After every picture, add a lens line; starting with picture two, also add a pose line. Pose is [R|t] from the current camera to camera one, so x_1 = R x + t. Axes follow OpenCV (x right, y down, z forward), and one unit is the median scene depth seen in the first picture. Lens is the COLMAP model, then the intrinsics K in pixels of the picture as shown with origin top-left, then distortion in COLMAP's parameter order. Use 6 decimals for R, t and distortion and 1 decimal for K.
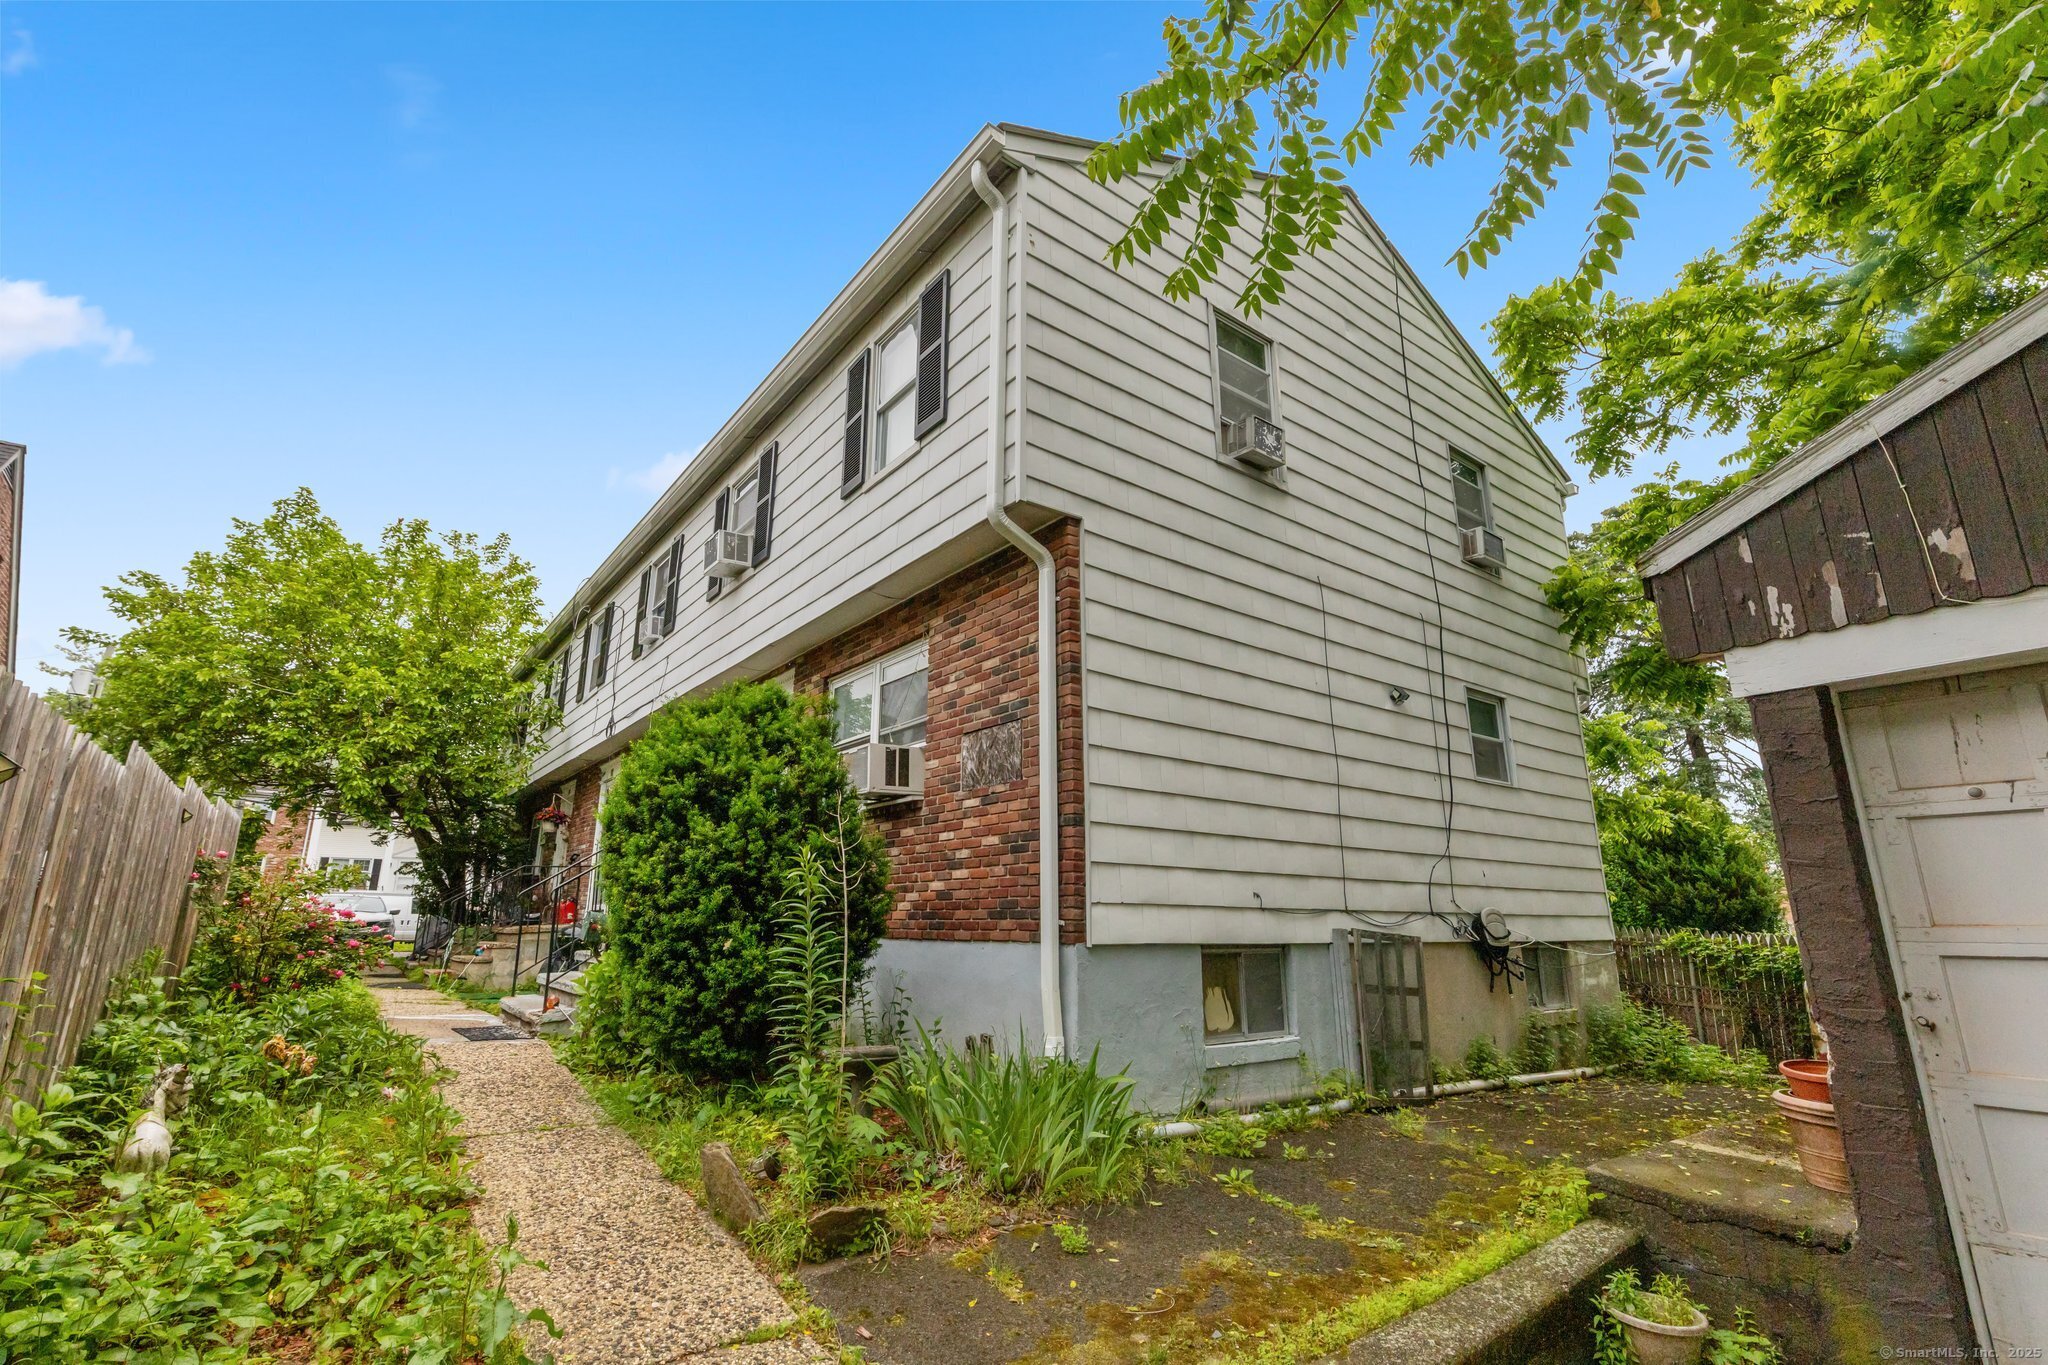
lens RADIAL K [[914.0, 0, 1012.0], [0, 914.0, 688.0], [0, 0, 1]] dist [0.006871, -0.001838]
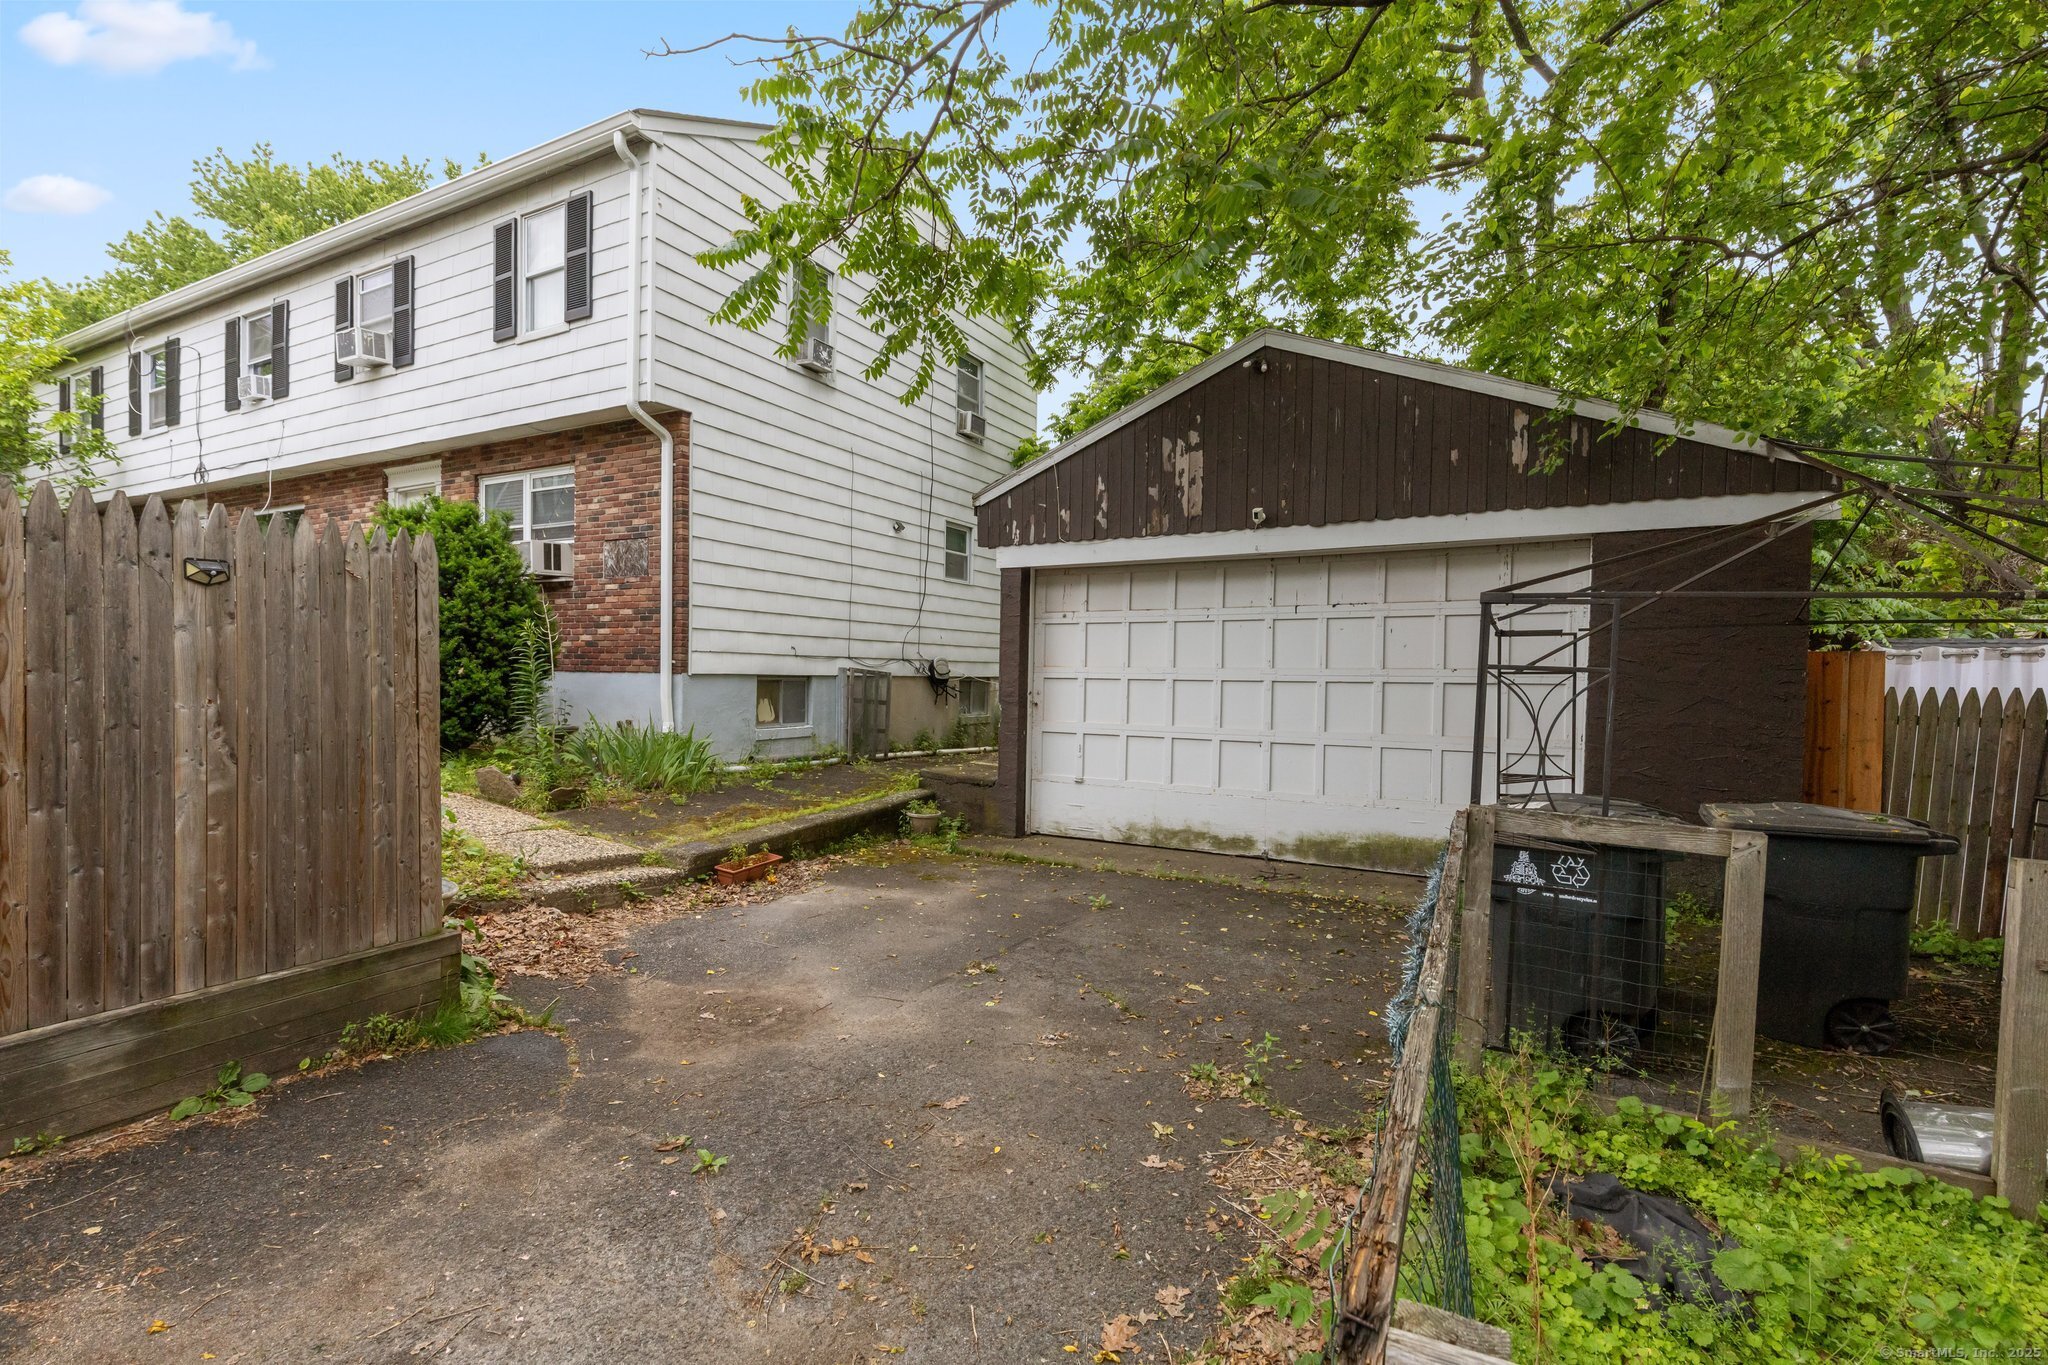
lens RADIAL K [[914.0, 0, 1014.8], [0, 914.0, 687.0], [0, 0, 1]] dist [0.006871, -0.001838]
pose [[0.909298, 0.002372, 0.416139, -0.065152], [-0.114755, 0.962641, 0.245263, -0.163570], [-0.400011, -0.270771, 0.875600, -0.657838]]
